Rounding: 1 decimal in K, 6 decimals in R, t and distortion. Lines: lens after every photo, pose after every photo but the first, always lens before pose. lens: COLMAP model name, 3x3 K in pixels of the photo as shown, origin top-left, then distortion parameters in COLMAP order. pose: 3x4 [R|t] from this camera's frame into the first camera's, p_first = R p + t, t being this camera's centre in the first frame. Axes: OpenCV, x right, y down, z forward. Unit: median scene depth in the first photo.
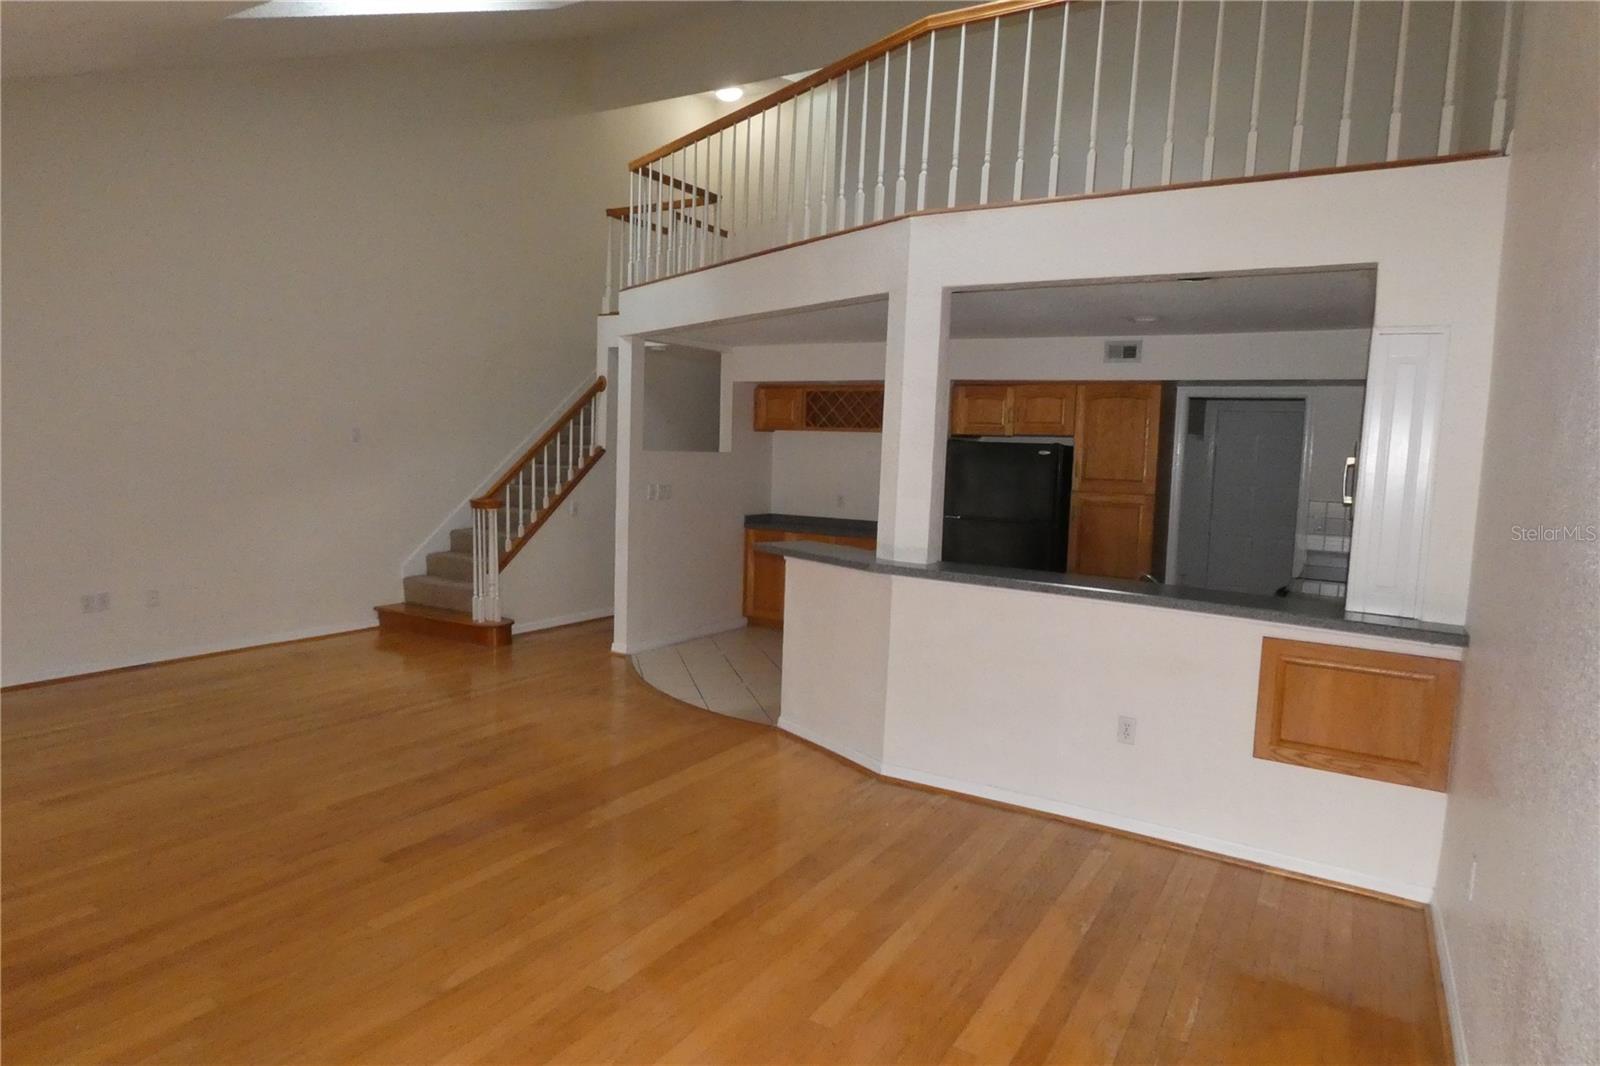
lens RADIAL K [[946.3, 0, 818.6], [0, 946.3, 543.8], [0, 0, 1]] dist [0.001901, -0.001200]
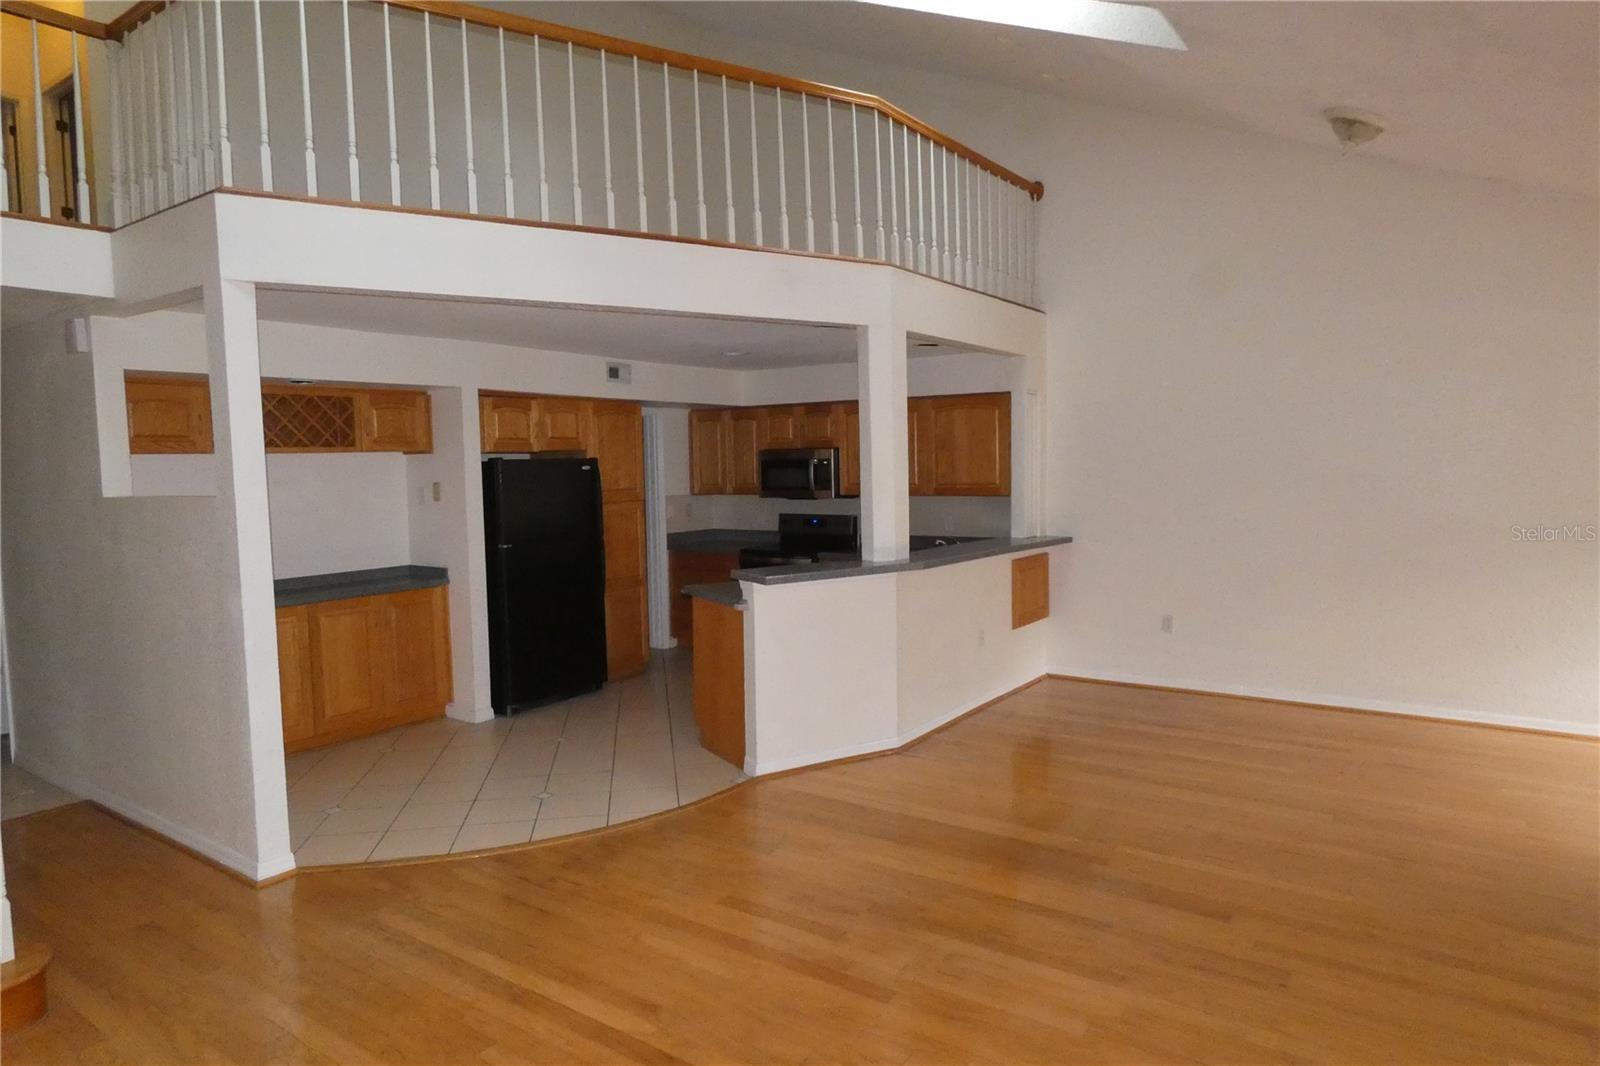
lens RADIAL K [[956.1, 0, 755.7], [0, 956.1, 511.9], [0, 0, 1]] dist [-0.019198, 0.001527]
pose [[0.115614, -0.087444, 0.989438, -0.992393], [0.128361, 0.989080, 0.072414, -0.130468], [-0.984965, 0.118633, 0.125576, 0.922343]]
